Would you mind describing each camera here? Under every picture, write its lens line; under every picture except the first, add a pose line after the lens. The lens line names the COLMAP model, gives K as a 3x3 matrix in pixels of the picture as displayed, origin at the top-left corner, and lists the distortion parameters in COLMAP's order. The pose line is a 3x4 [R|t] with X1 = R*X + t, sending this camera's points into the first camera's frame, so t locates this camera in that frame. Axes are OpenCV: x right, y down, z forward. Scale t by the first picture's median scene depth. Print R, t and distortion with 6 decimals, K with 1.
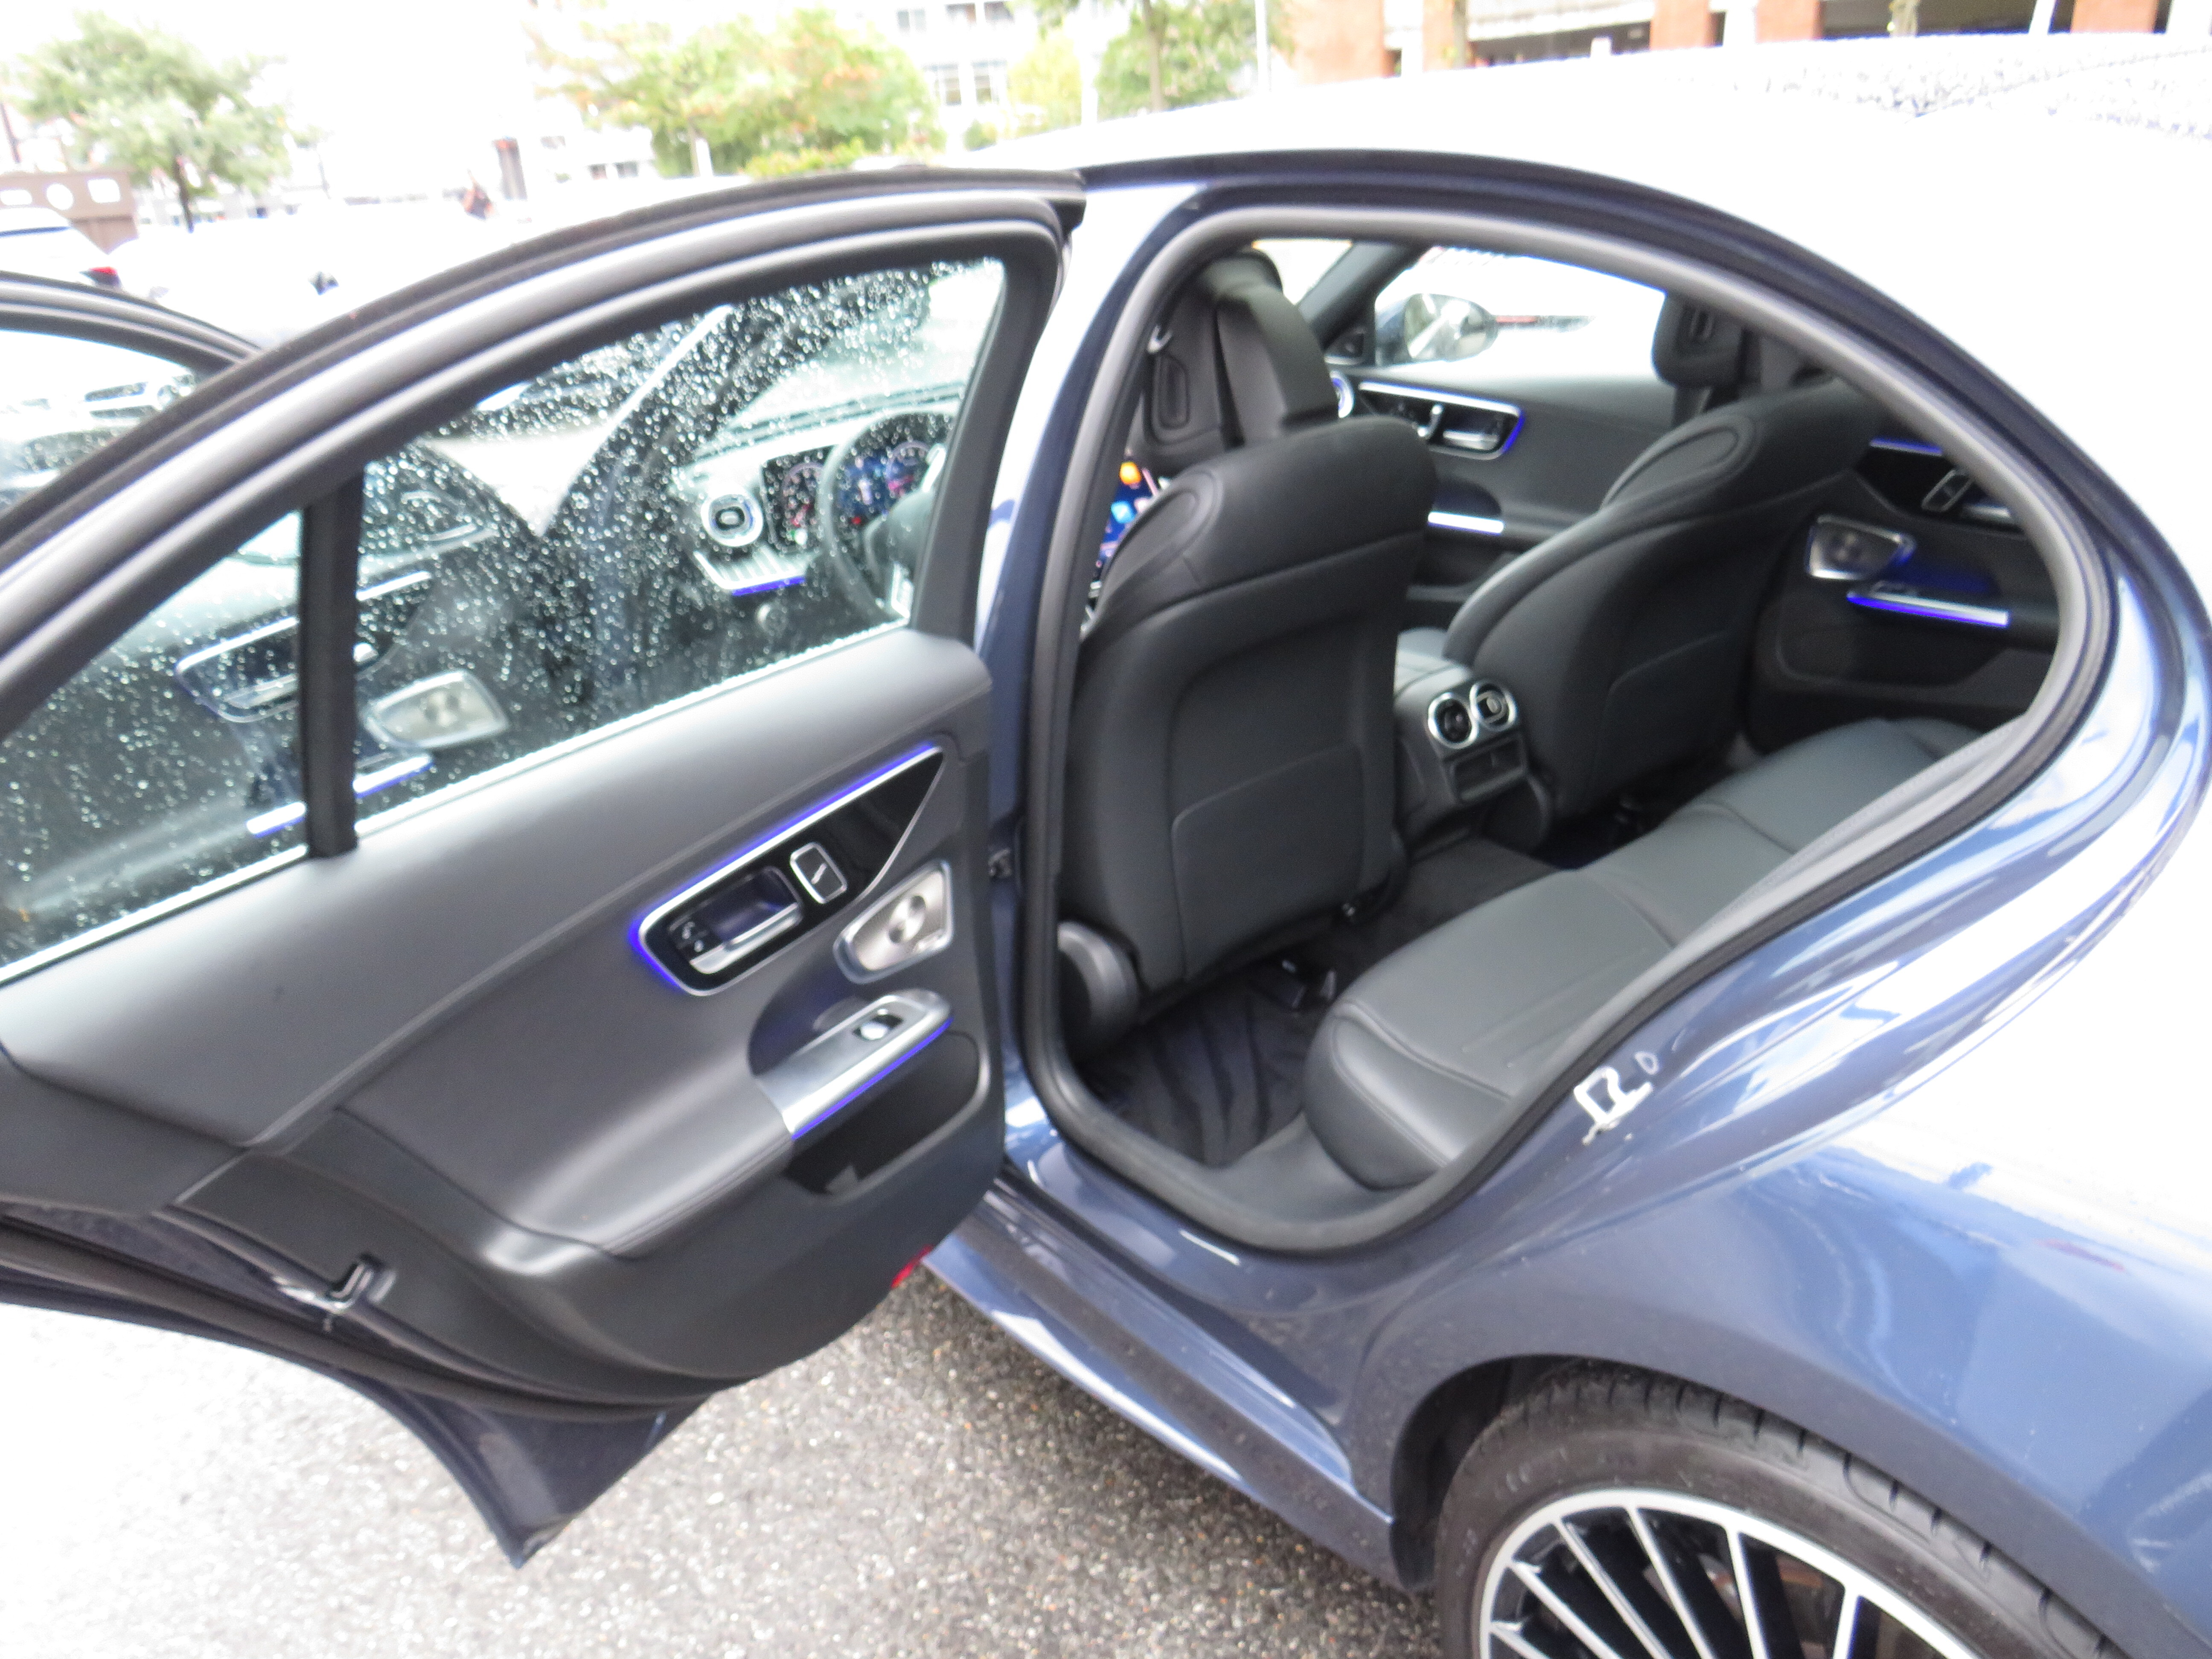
lens RADIAL K [[1557.9, 0, 1109.9], [0, 1557.9, 806.5], [0, 0, 1]] dist [-0.030203, 0.014708]
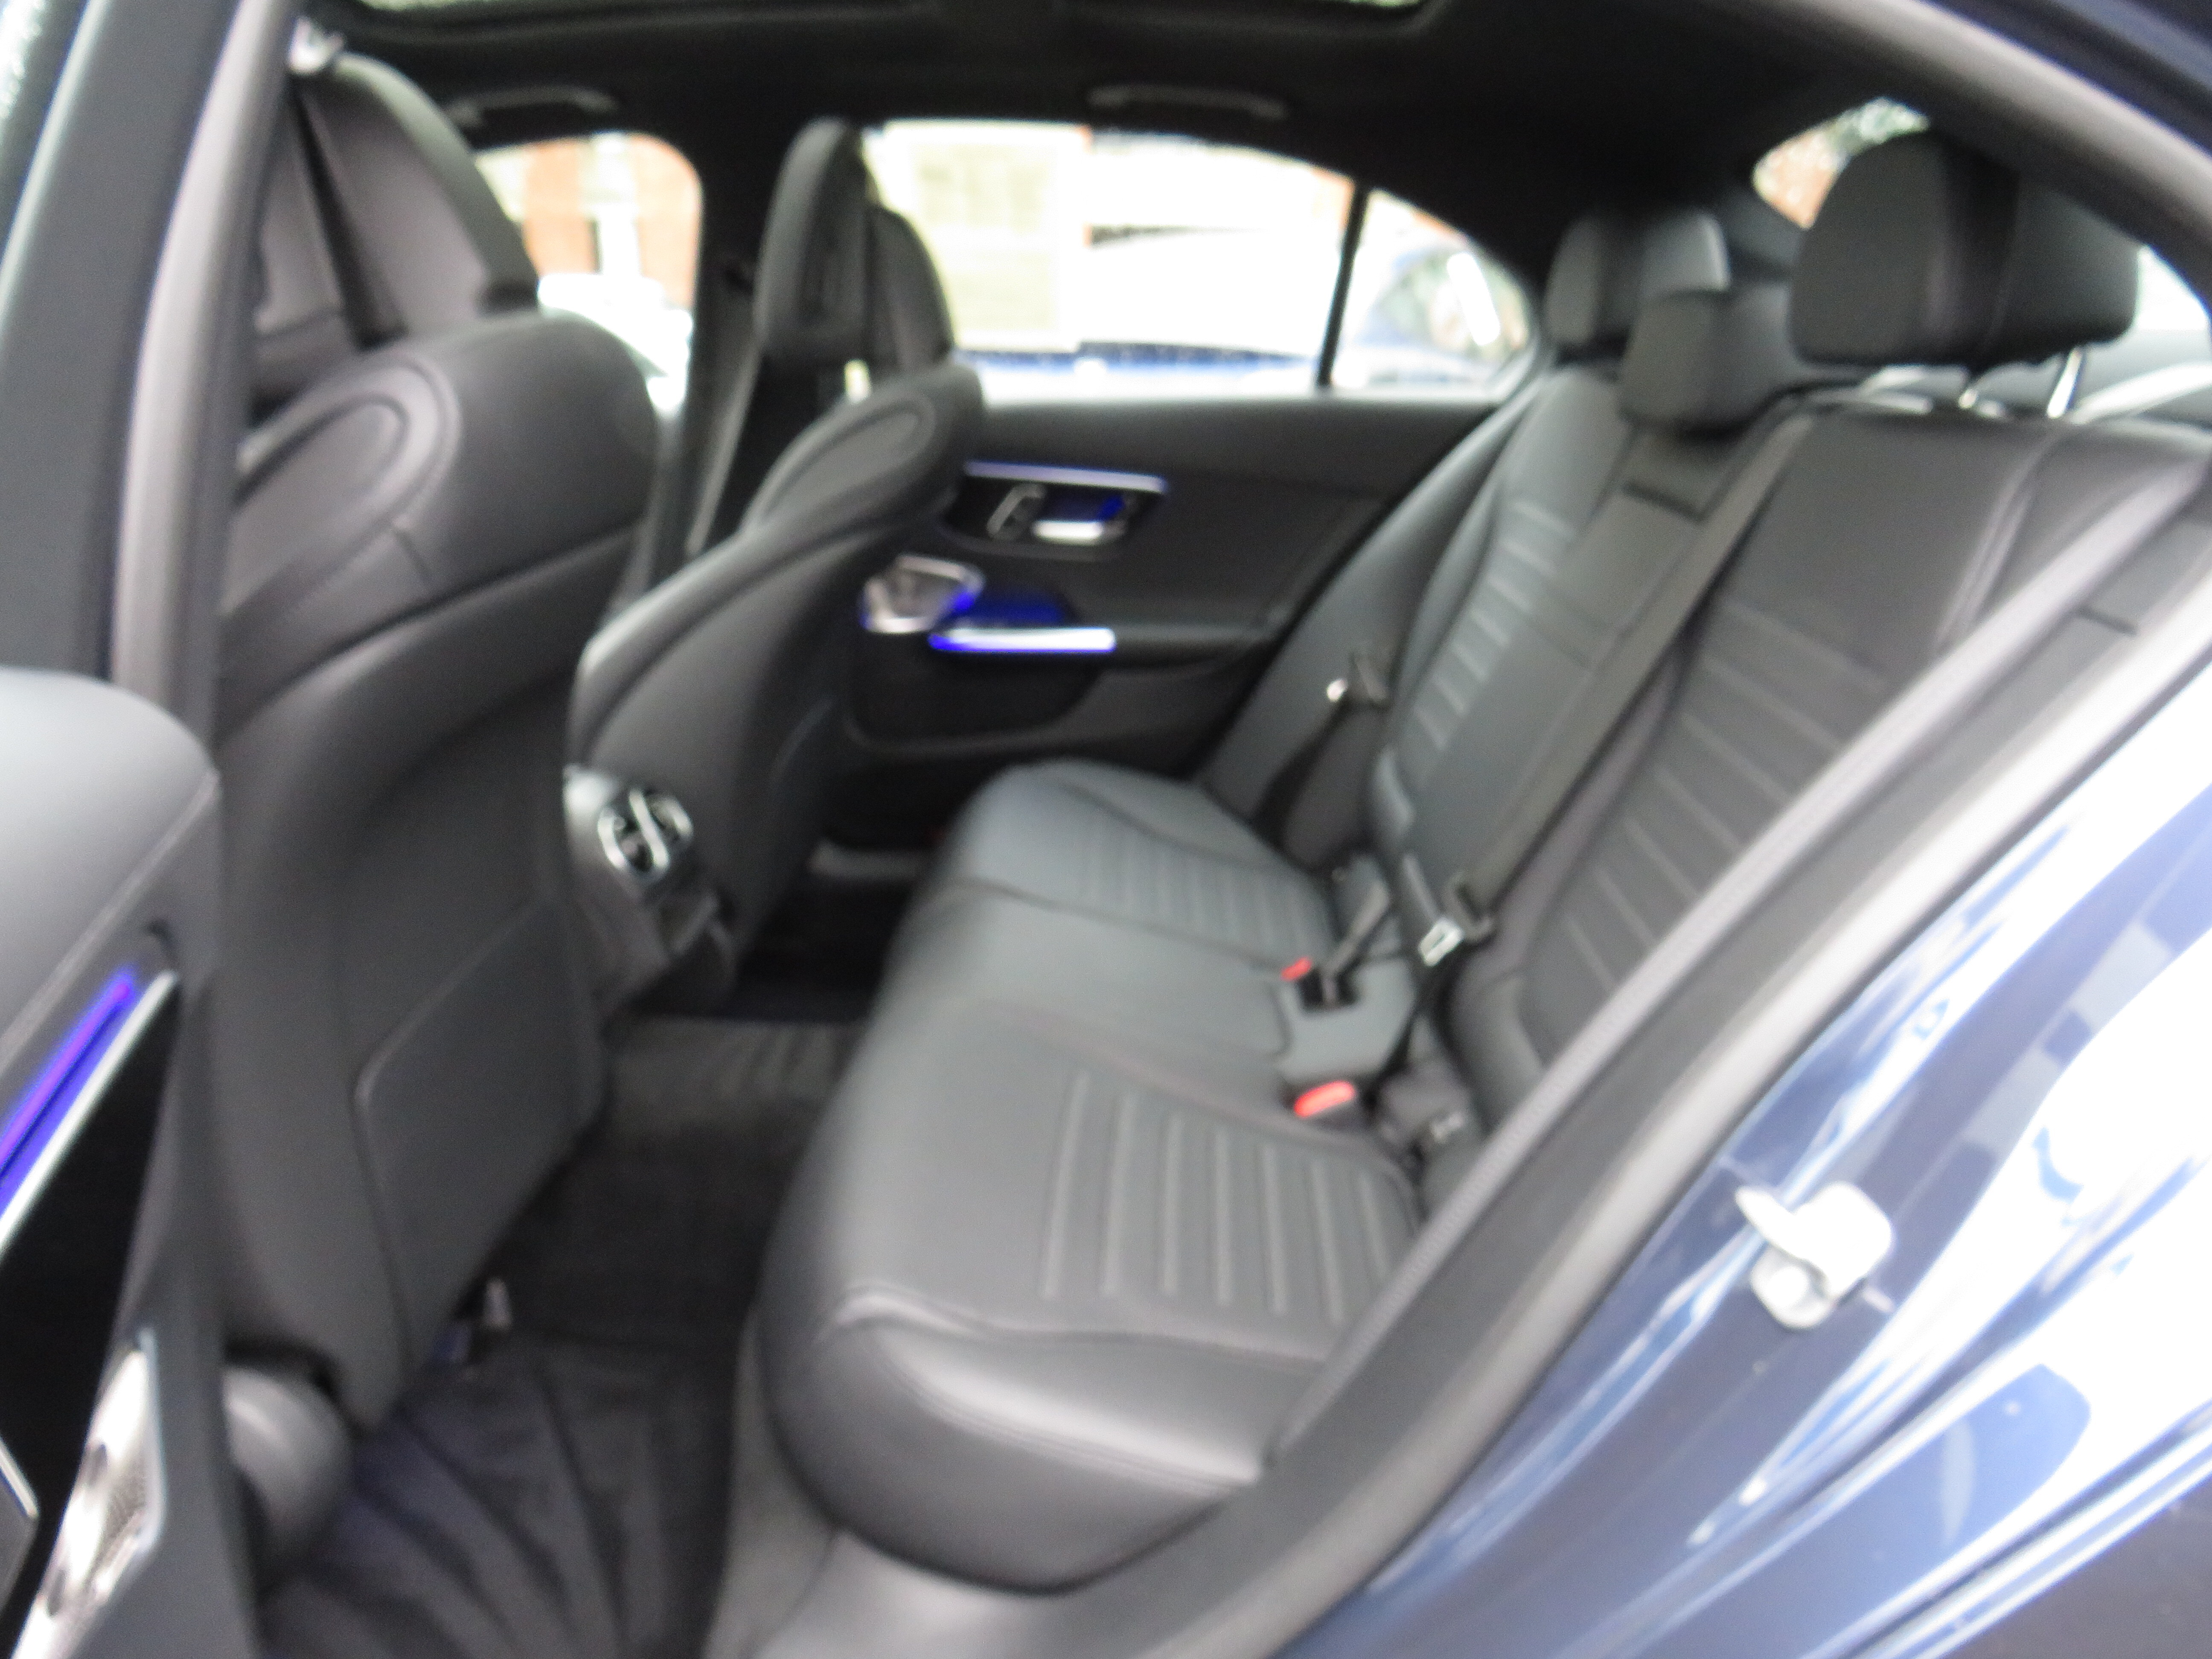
lens RADIAL K [[1557.9, 0, 1094.3], [0, 1557.9, 812.6], [0, 0, 1]] dist [-0.030203, 0.014708]
pose [[0.657743, -0.156871, 0.736727, -0.119055], [0.245851, 0.969219, -0.013118, -0.009151], [-0.711991, 0.189754, 0.676064, 0.350003]]
